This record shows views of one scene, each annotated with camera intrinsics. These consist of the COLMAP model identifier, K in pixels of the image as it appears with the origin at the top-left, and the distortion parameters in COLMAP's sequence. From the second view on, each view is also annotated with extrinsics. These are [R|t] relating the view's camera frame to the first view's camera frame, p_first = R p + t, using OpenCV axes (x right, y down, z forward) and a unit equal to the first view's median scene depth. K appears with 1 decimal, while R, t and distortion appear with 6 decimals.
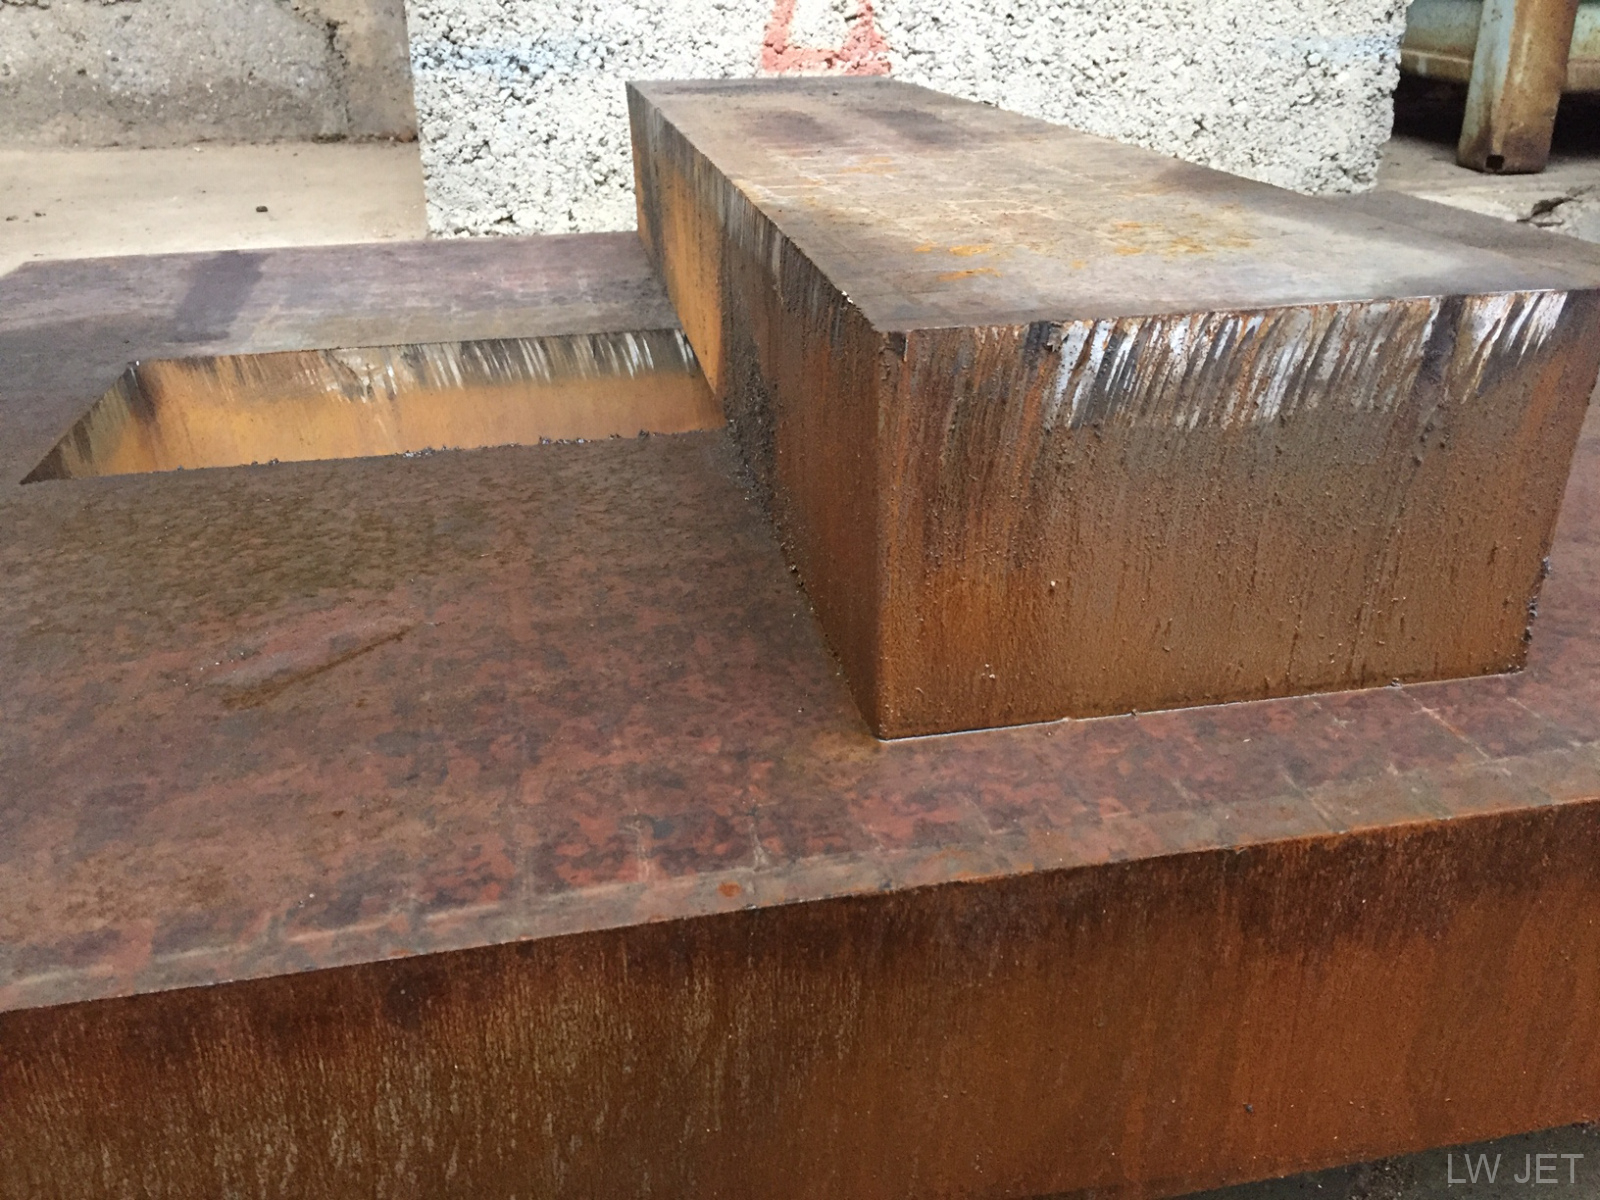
lens RADIAL K [[1352.4, 0, 800.5], [0, 1352.4, 603.2], [0, 0, 1]] dist [0.038290, -0.086959]
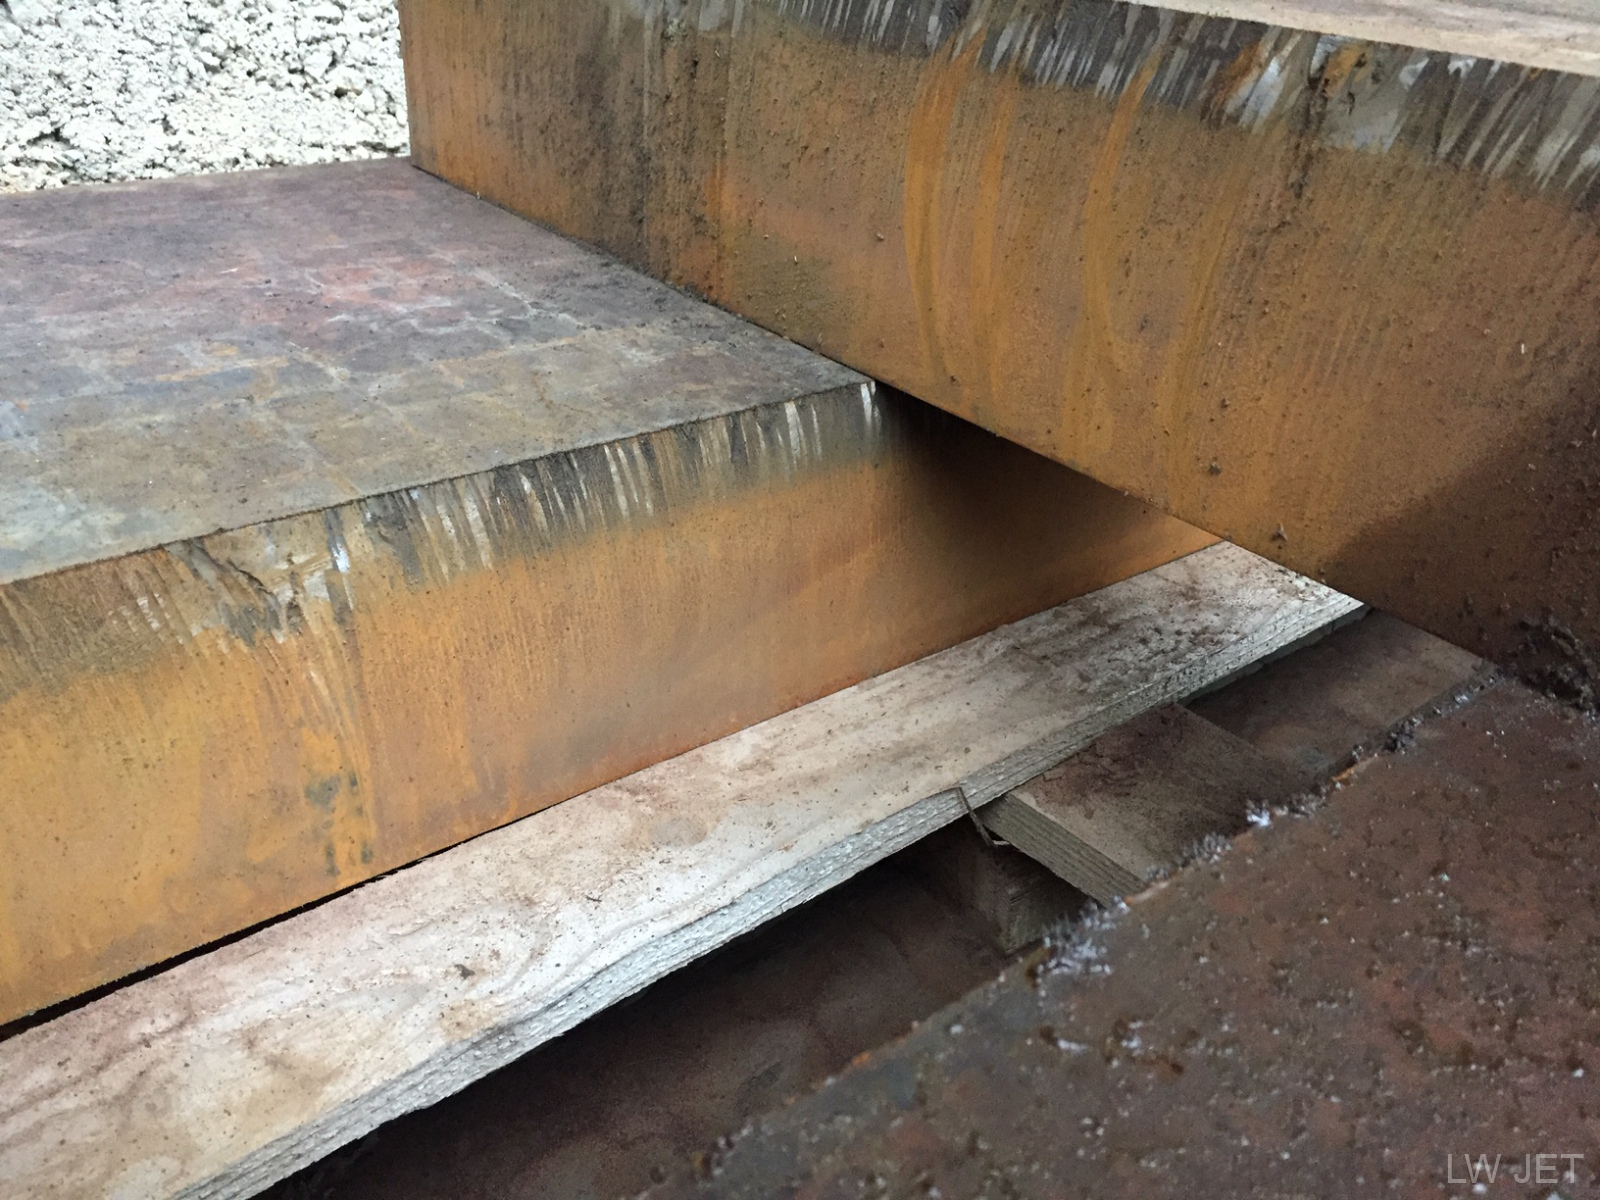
lens RADIAL K [[1352.4, 0, 800.1], [0, 1352.4, 595.4], [0, 0, 1]] dist [0.038290, -0.086959]
pose [[0.879415, -0.173318, 0.443385, -0.356737], [0.135267, 0.983956, 0.116335, -0.185377], [-0.456434, -0.042332, 0.888750, 0.544918]]
